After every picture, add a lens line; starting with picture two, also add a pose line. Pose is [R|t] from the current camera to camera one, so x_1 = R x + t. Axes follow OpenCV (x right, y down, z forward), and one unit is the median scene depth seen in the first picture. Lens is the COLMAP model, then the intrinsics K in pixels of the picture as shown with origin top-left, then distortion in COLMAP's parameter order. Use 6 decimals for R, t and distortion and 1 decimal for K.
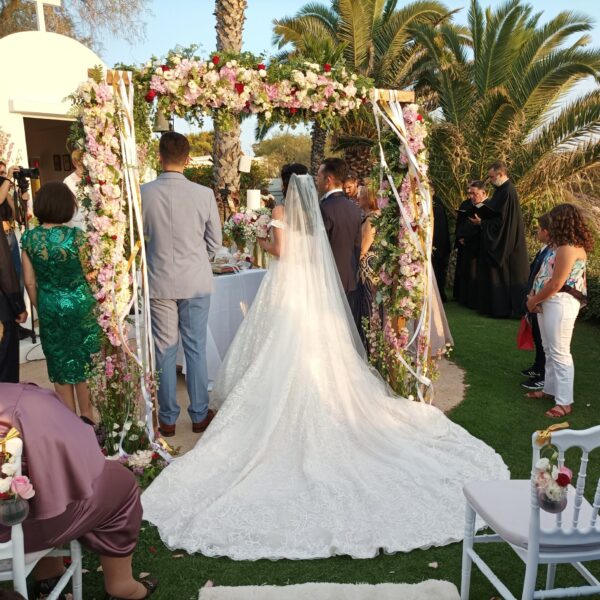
lens RADIAL K [[586.9, 0, 294.7], [0, 586.9, 310.3], [0, 0, 1]] dist [0.008973, 0.000000]
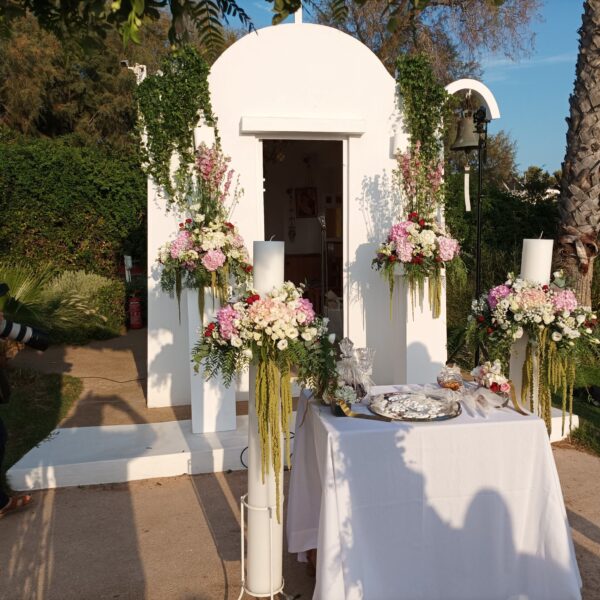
lens RADIAL K [[586.9, 0, 296.1], [0, 586.9, 303.0], [0, 0, 1]] dist [0.008973, 0.000000]
pose [[0.794077, 0.085103, -0.601829, 0.104035], [-0.125303, 0.991801, -0.025083, -0.183309], [0.594761, 0.095329, 0.798231, 0.785483]]
